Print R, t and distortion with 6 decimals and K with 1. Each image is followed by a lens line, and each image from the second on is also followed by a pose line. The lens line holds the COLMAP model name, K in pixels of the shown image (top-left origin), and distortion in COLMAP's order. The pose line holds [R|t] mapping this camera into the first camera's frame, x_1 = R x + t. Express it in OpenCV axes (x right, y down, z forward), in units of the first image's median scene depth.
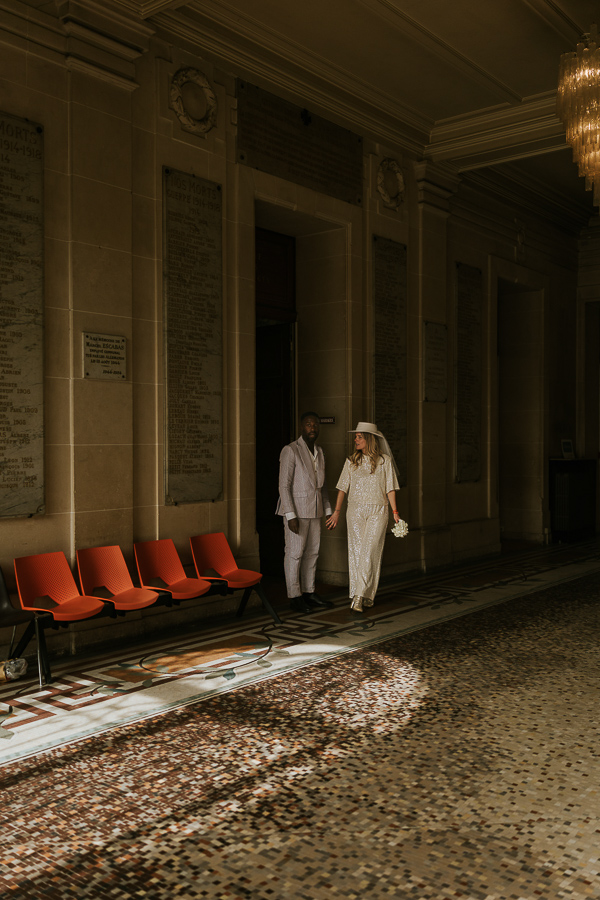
lens RADIAL K [[892.6, 0, 299.9], [0, 892.6, 449.0], [0, 0, 1]] dist [-0.001662, 0.000000]
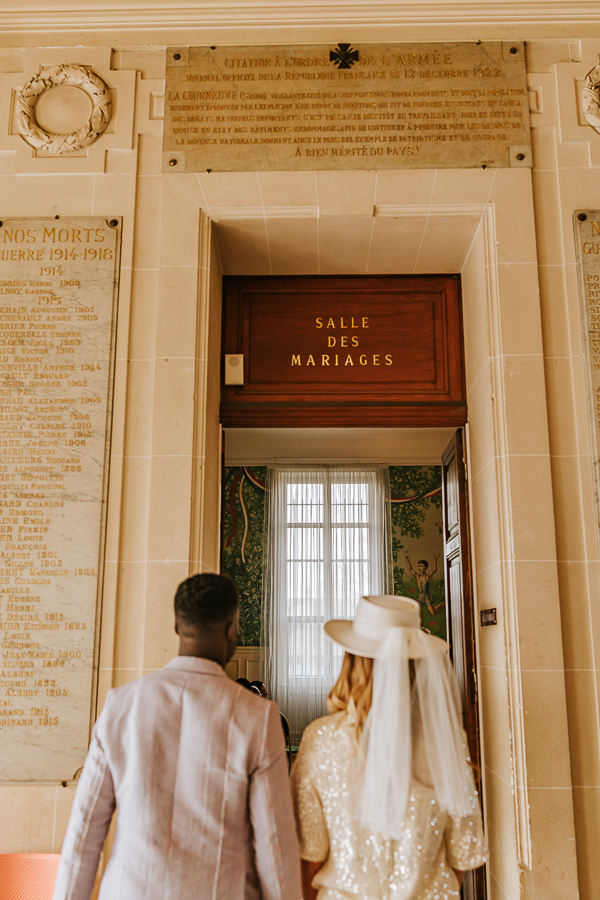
lens RADIAL K [[892.6, 0, 299.9], [0, 892.6, 450.5], [0, 0, 1]] dist [-0.001662, 0.000000]
pose [[0.597525, -0.189012, -0.779255, 0.421323], [-0.010755, 0.969844, -0.243487, -0.003982], [0.801778, 0.153871, 0.577473, 0.793822]]
